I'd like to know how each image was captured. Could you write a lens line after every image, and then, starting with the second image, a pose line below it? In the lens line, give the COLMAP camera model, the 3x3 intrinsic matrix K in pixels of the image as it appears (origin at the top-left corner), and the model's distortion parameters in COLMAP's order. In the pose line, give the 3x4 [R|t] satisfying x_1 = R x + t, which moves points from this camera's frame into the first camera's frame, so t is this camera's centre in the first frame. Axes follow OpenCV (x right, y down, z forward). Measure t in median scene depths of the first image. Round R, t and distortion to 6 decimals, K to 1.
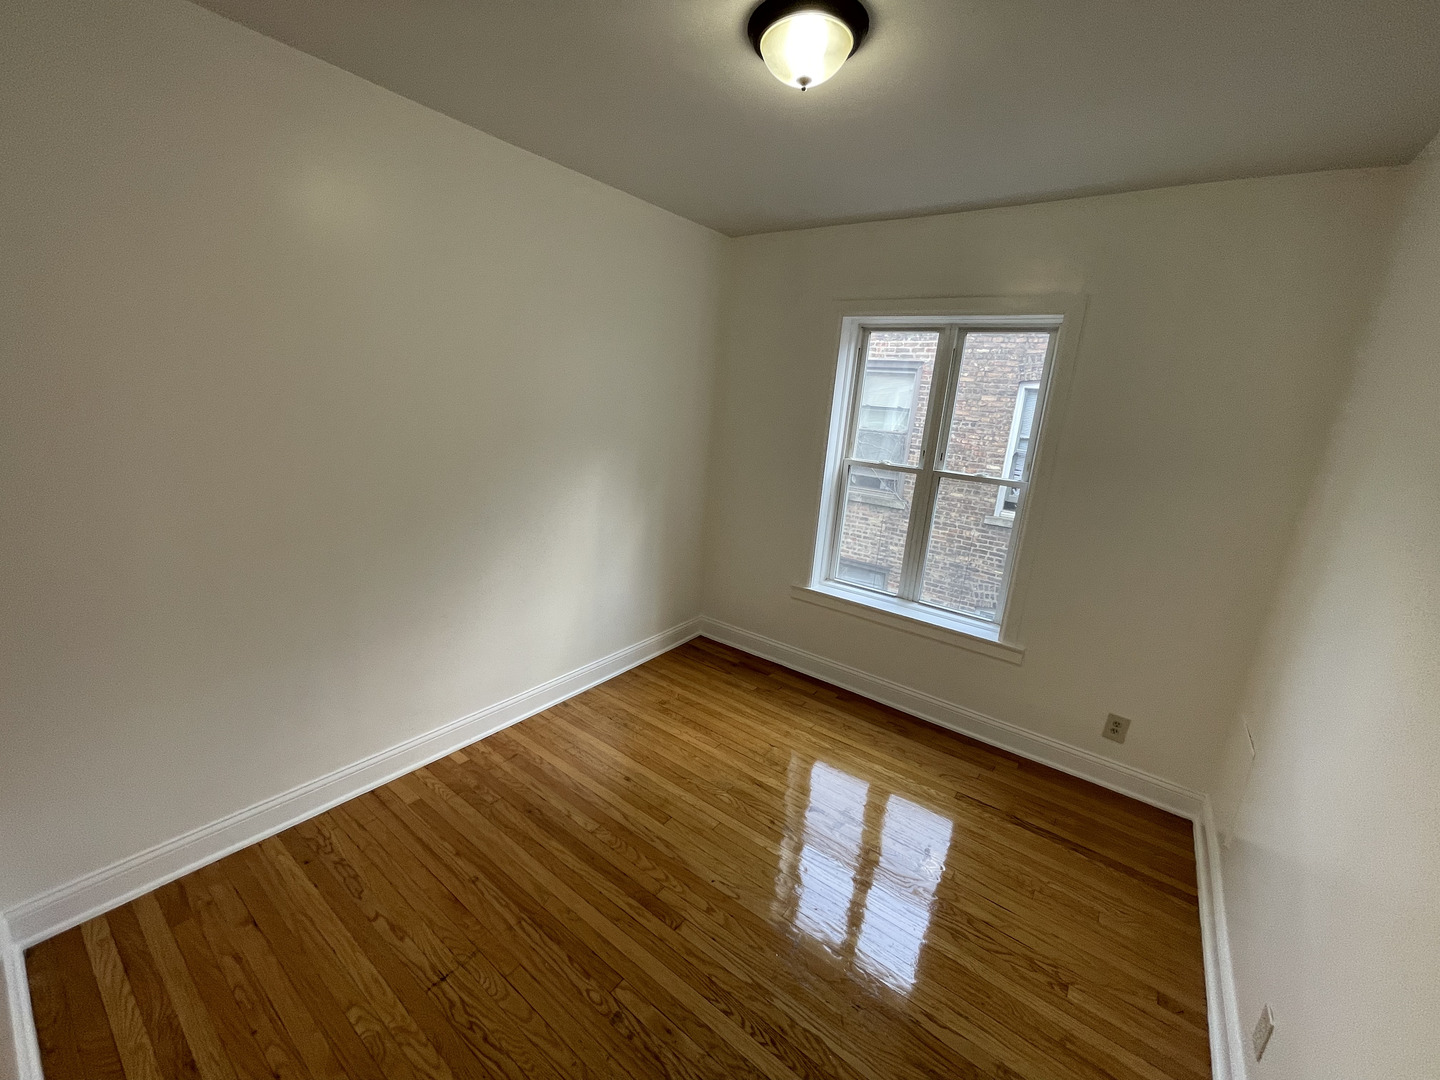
lens RADIAL K [[582.3, 0, 715.2], [0, 582.3, 537.6], [0, 0, 1]] dist [0.000214, 0.000004]
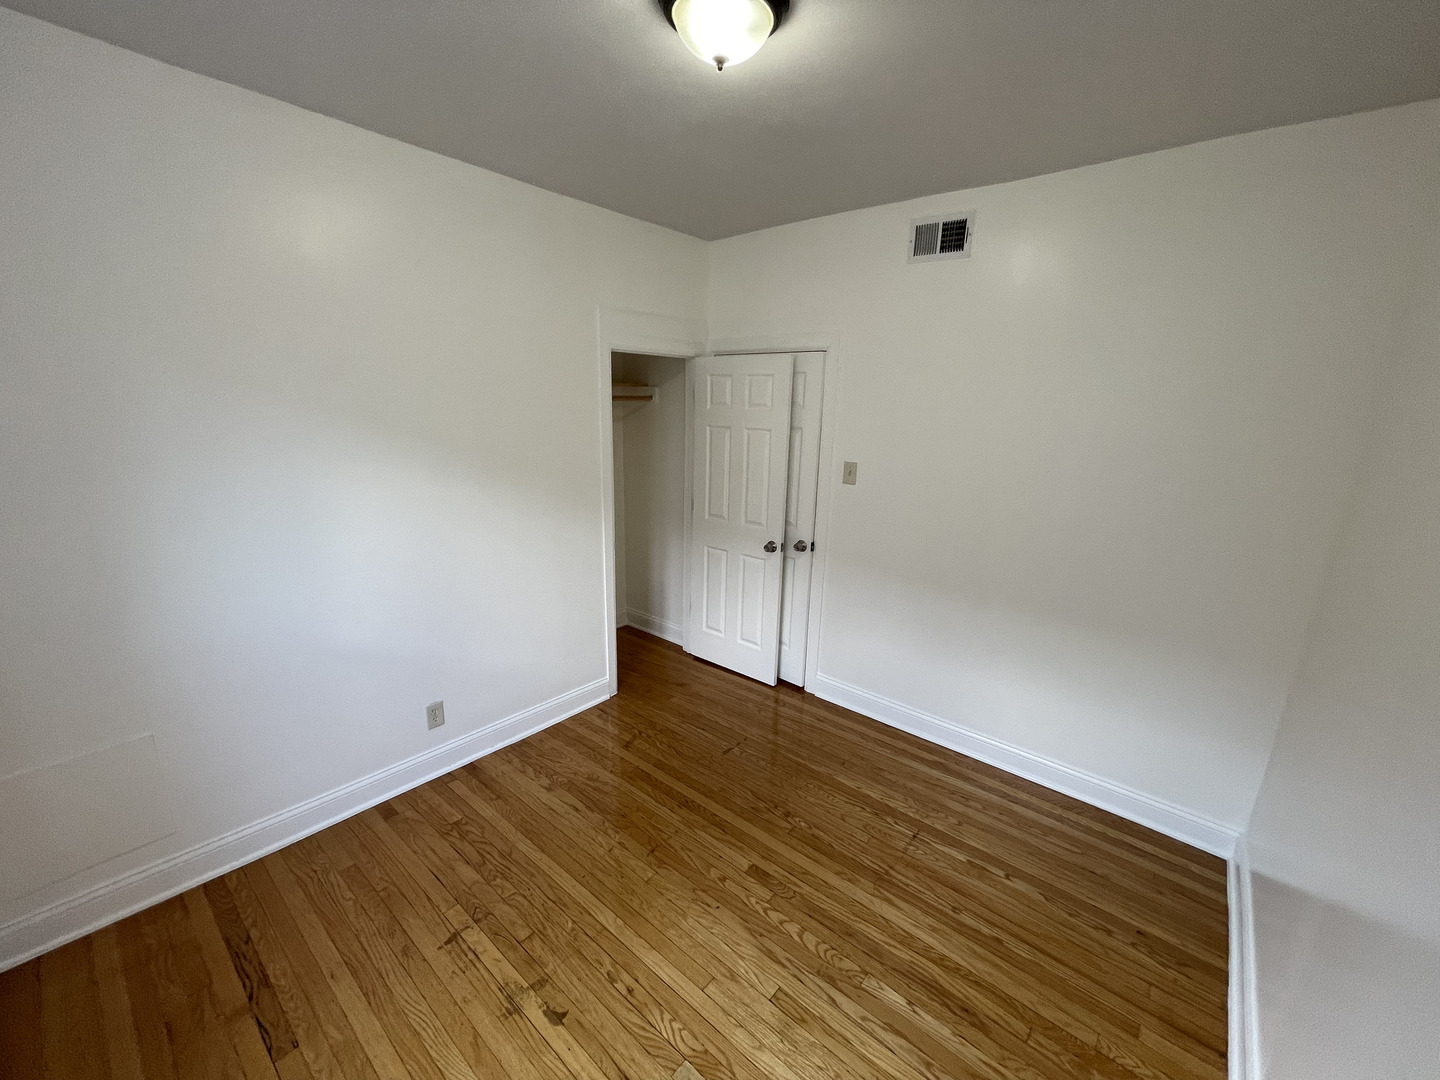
lens RADIAL K [[582.3, 0, 715.2], [0, 582.3, 537.6], [0, 0, 1]] dist [0.000214, 0.000004]
pose [[-0.992890, -0.111526, 0.041615, 0.030353], [-0.080257, 0.885372, 0.457902, -0.417577], [-0.087912, 0.451307, -0.888028, 1.670260]]
